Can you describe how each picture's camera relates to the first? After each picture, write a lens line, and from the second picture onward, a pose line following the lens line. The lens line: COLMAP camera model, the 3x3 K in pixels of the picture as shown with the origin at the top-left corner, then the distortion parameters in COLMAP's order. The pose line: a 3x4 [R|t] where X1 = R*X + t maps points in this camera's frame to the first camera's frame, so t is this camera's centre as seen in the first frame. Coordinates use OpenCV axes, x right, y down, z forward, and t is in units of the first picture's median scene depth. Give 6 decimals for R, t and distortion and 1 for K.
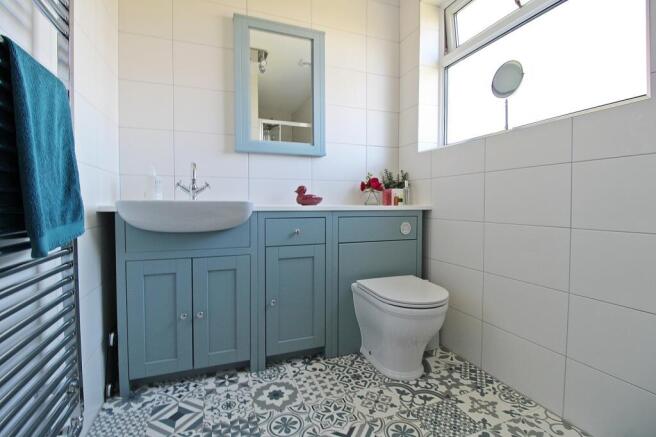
lens RADIAL K [[313.4, 0, 326.5], [0, 313.4, 215.2], [0, 0, 1]] dist [-0.009436, -0.004950]
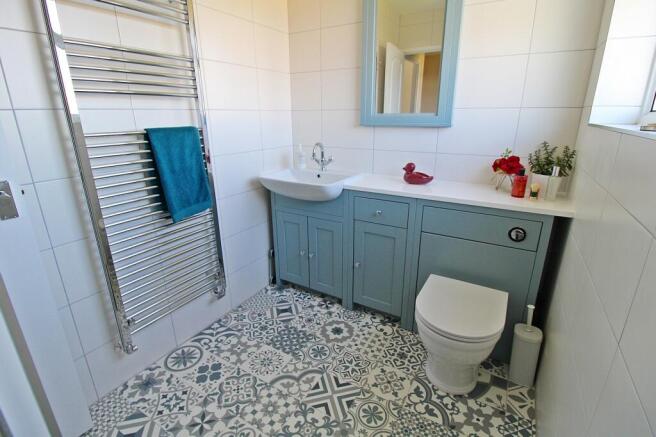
lens RADIAL K [[313.4, 0, 323.4], [0, 313.4, 216.8], [0, 0, 1]] dist [-0.009436, -0.004950]
pose [[0.609598, 0.240288, -0.755416, 0.655738], [-0.014522, 0.956177, 0.292428, -0.265864], [0.792578, -0.167294, 0.586373, 0.235597]]
